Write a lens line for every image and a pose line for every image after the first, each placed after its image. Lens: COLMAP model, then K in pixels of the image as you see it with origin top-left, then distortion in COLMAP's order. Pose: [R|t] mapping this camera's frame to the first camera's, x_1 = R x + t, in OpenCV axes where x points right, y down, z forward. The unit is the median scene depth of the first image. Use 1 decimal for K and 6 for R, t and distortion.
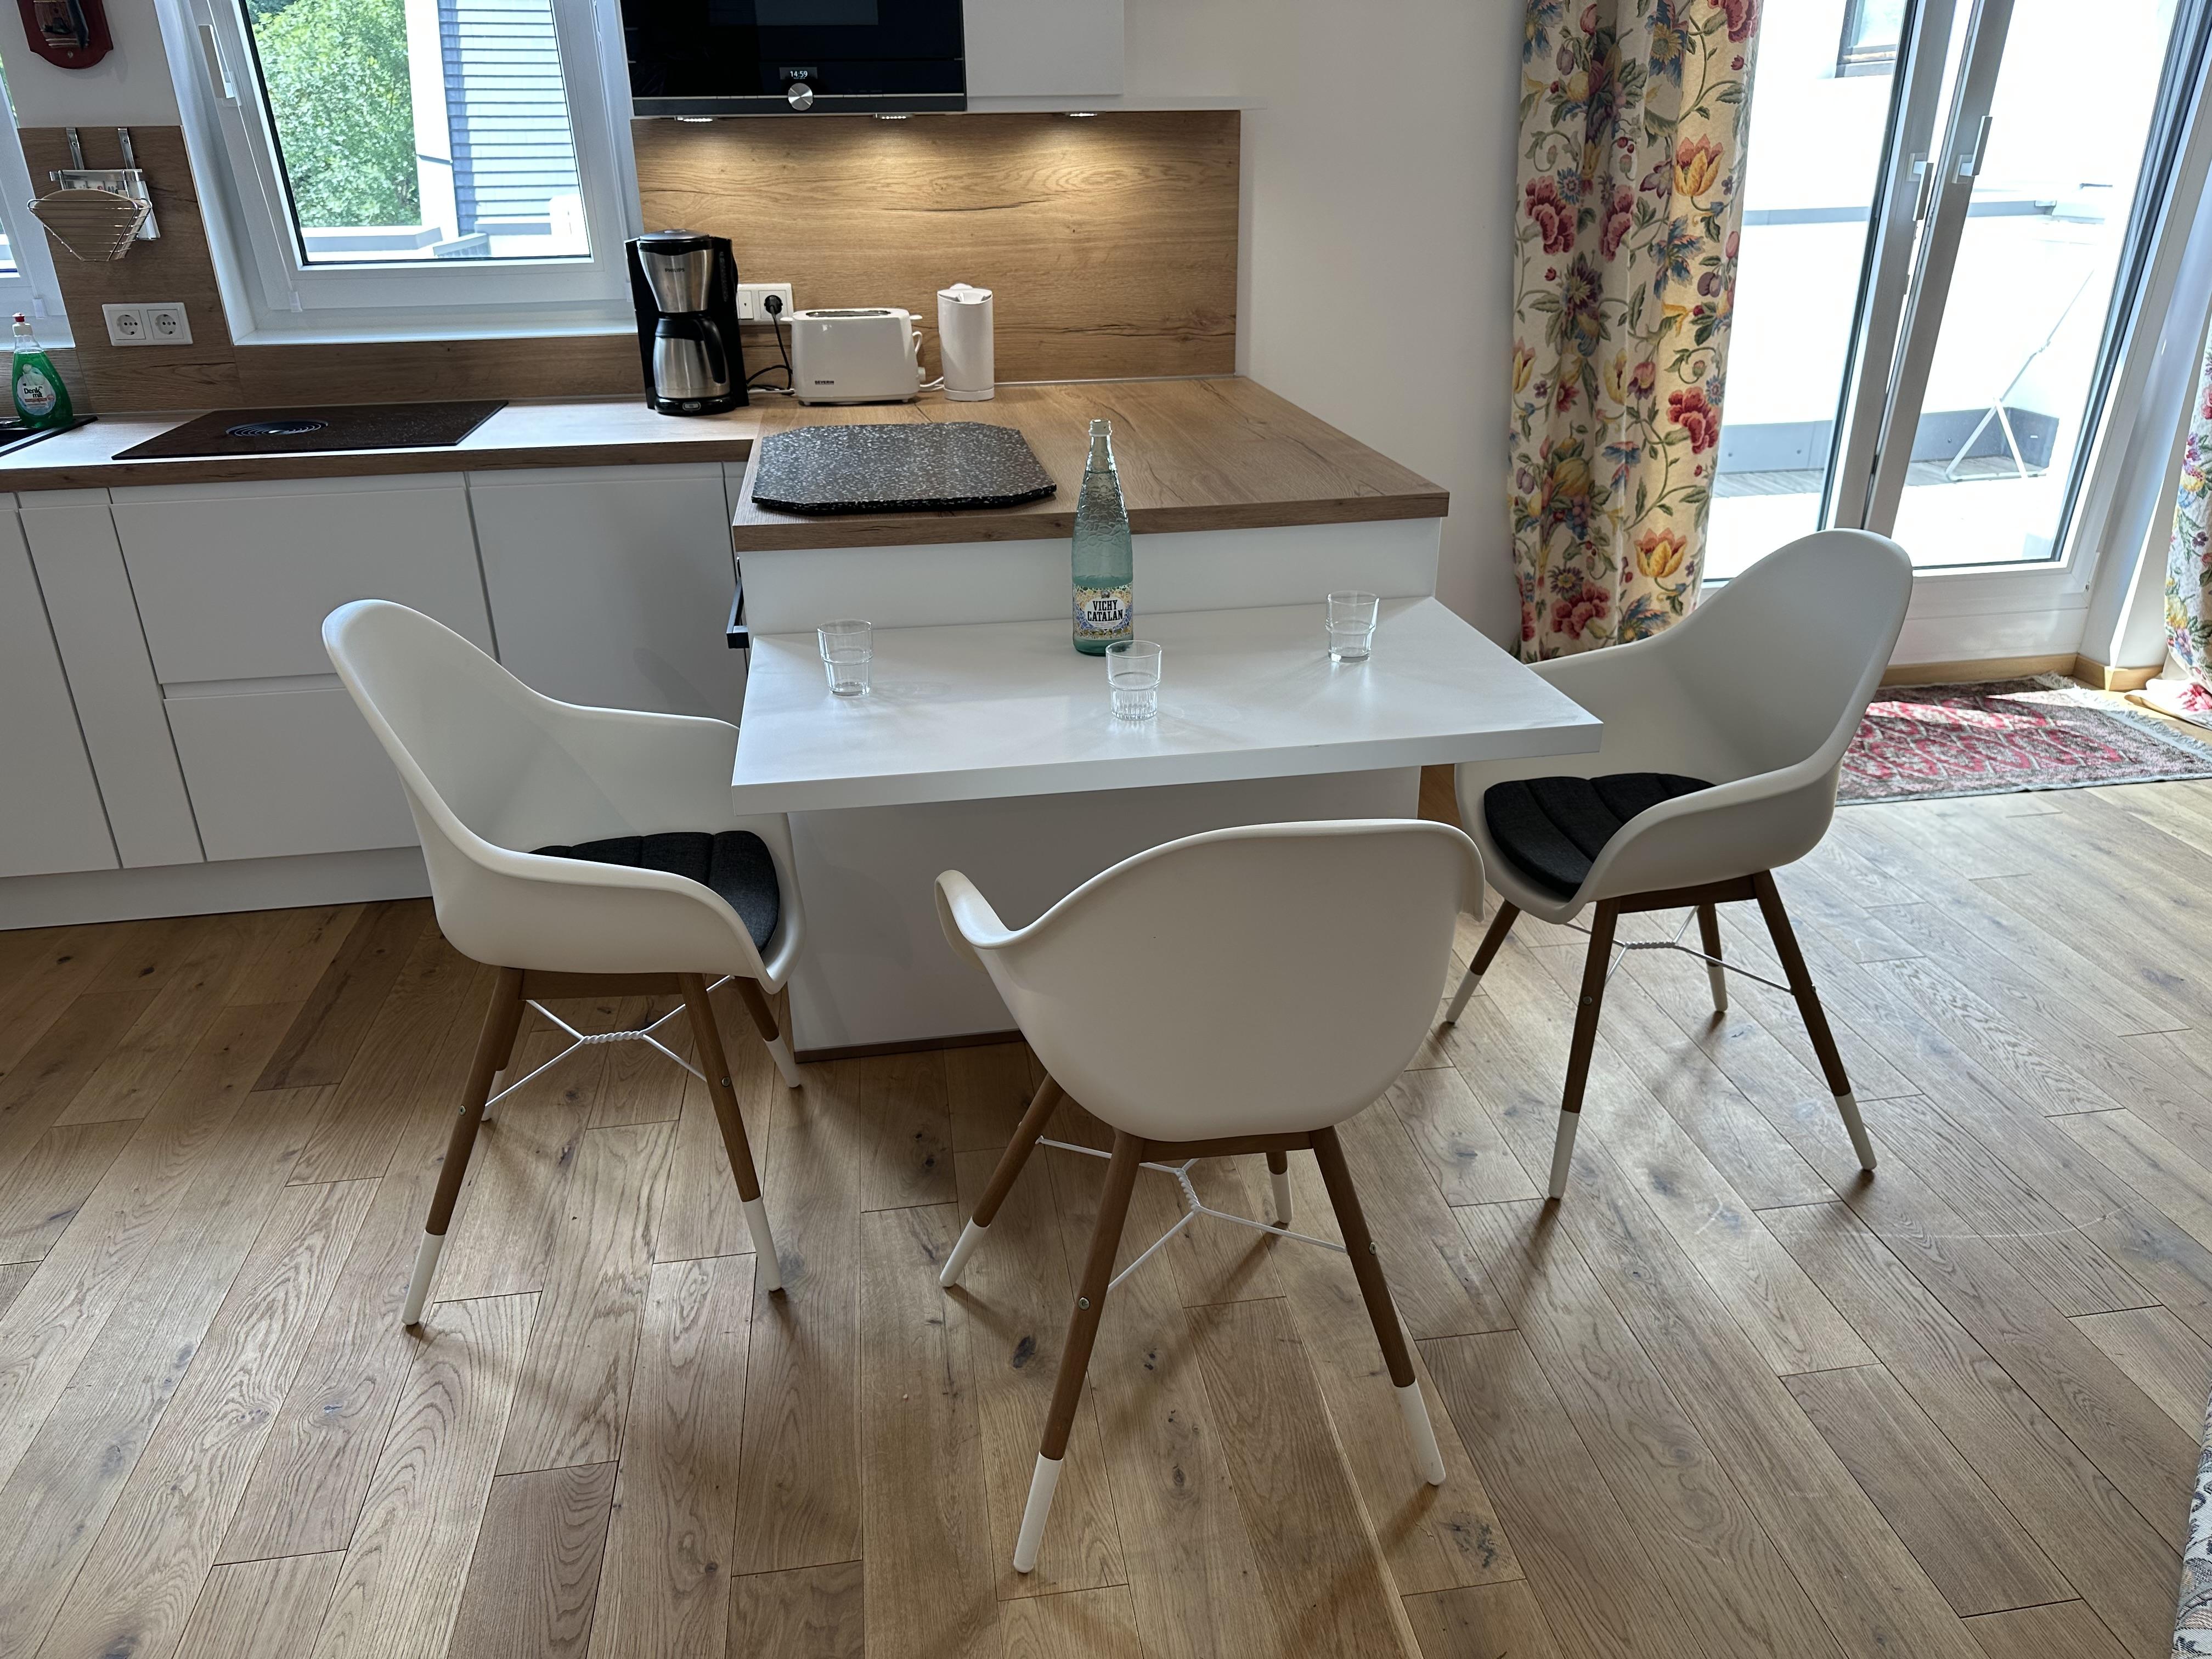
lens RADIAL K [[1554.9, 0, 1106.0], [0, 1554.9, 829.5], [0, 0, 1]] dist [0.047189, -0.066253]
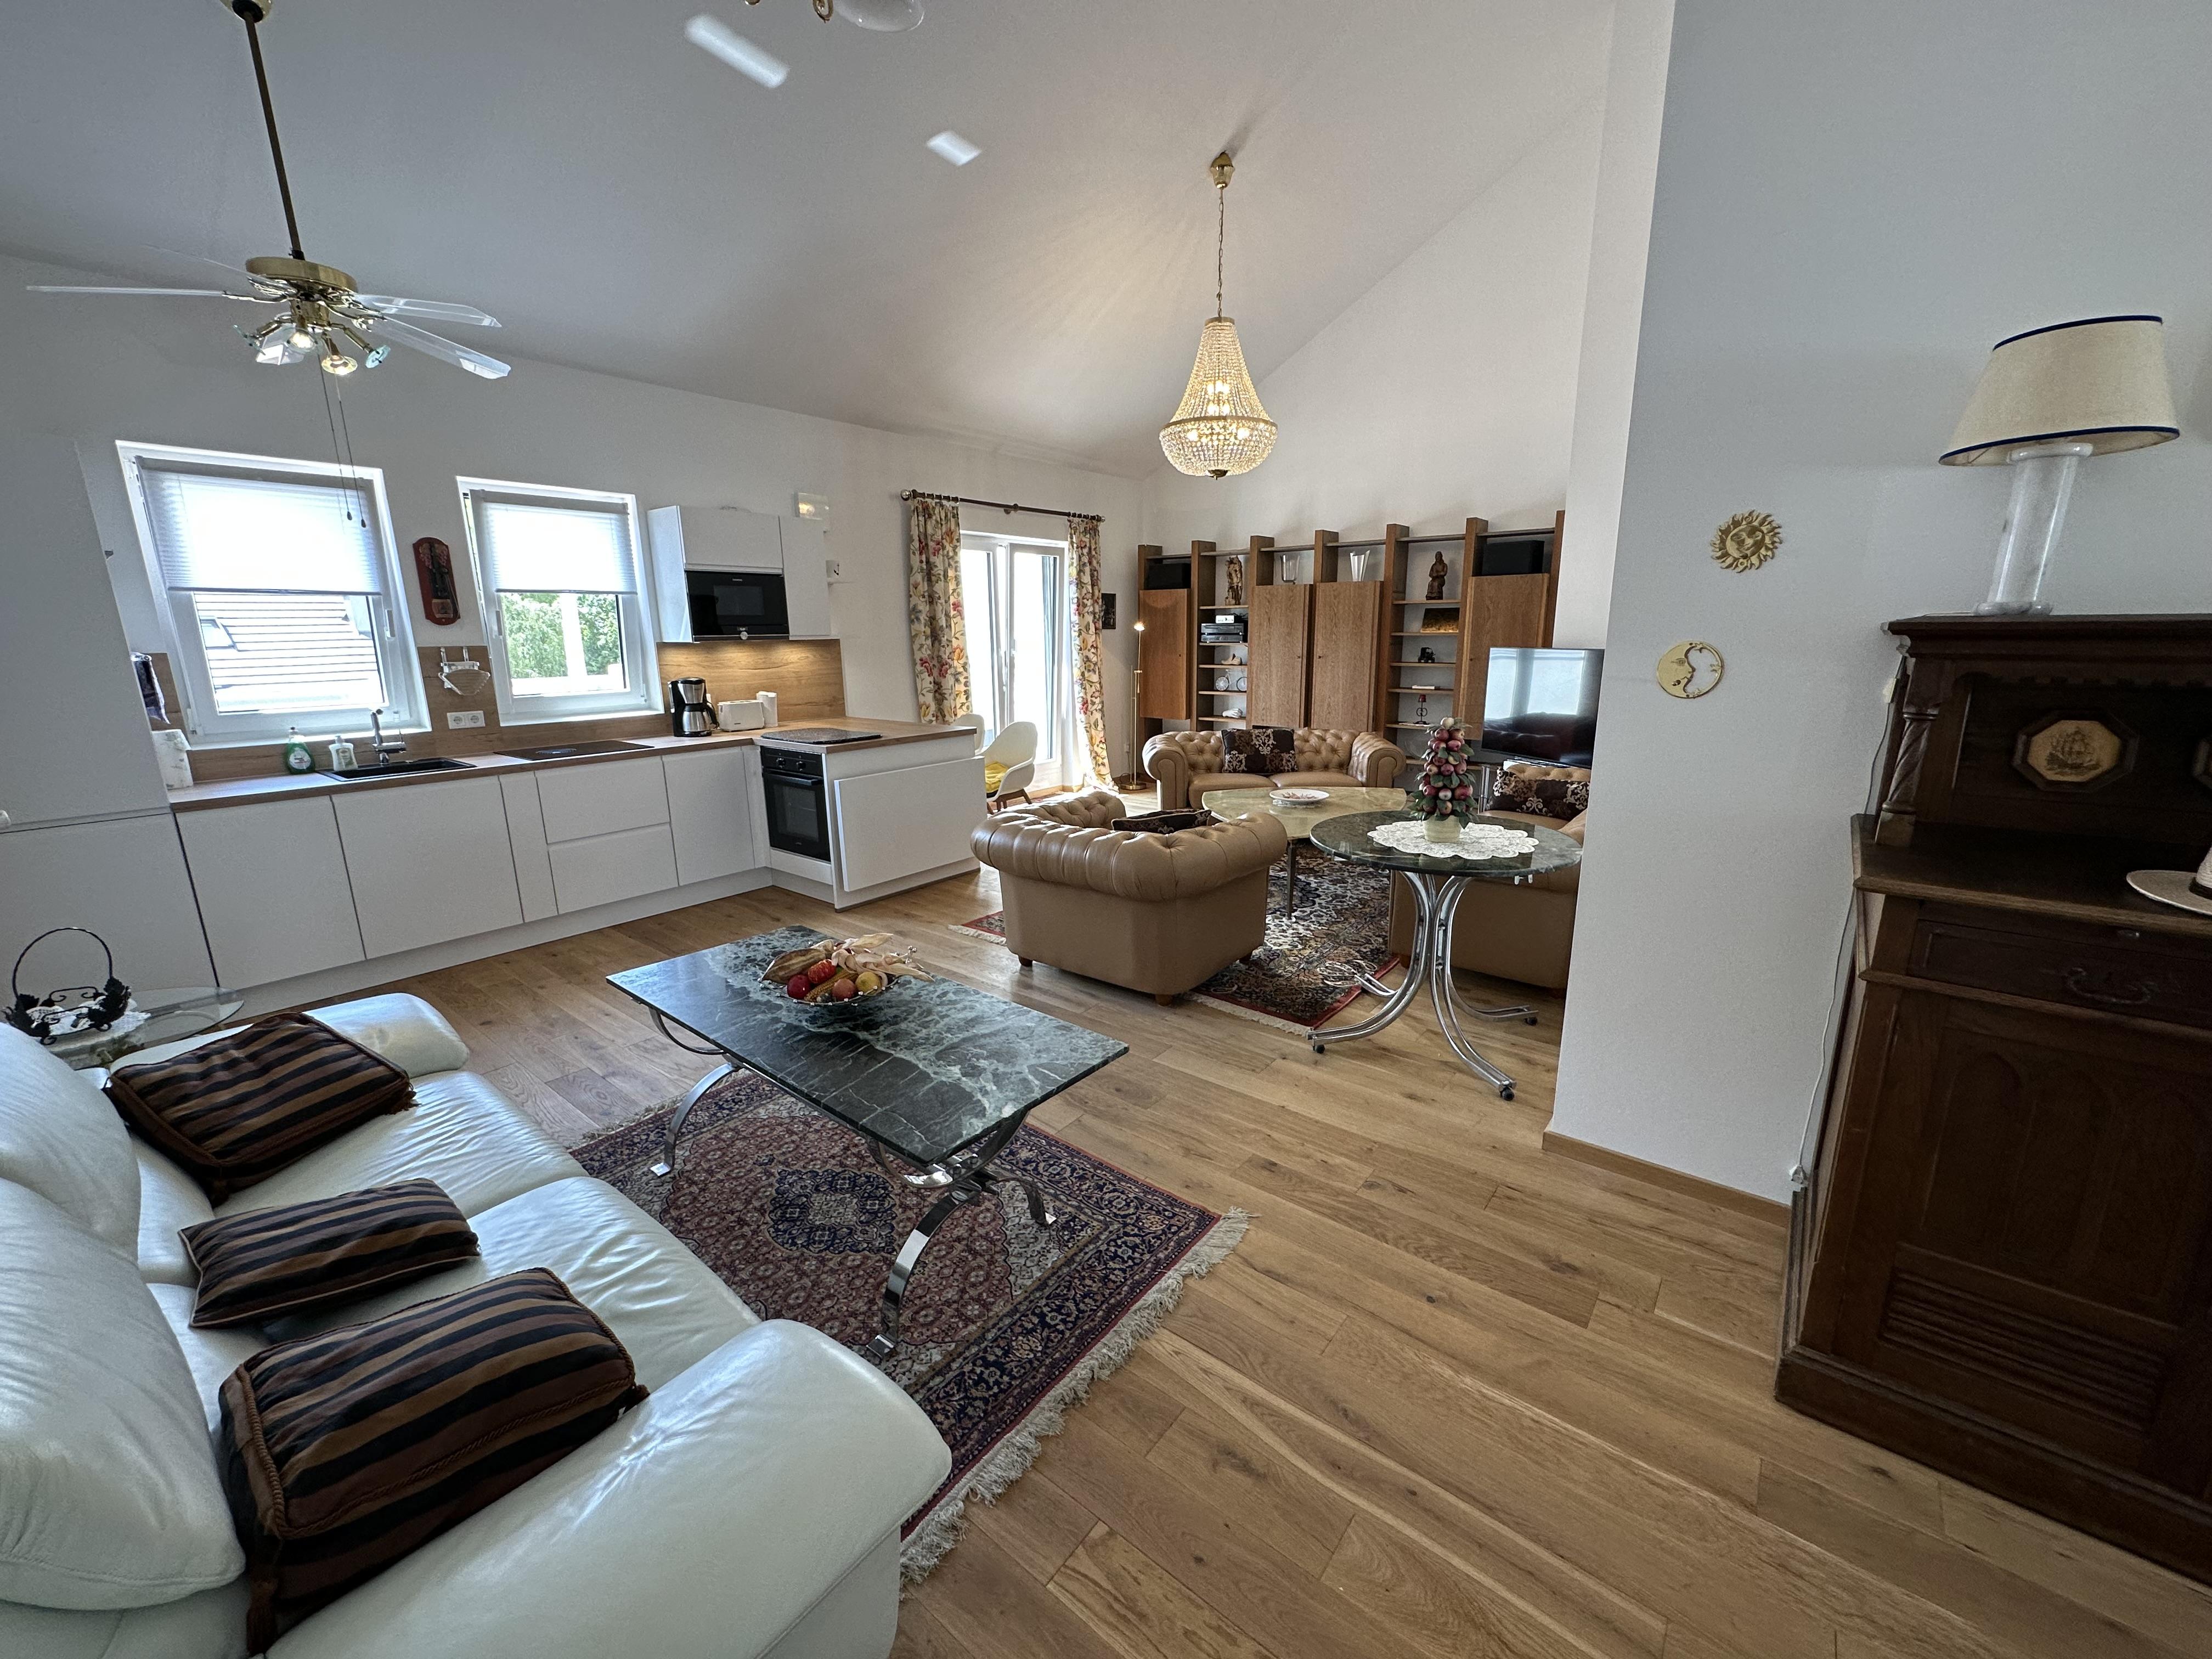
lens RADIAL K [[884.0, 0, 1104.7], [0, 884.0, 834.3], [0, 0, 1]] dist [-0.000722, -0.000109]
pose [[0.736346, -0.149304, 0.659927, -0.785473], [0.275659, 0.956931, -0.091080, 0.251951], [-0.617906, 0.248981, 0.745789, -0.613190]]
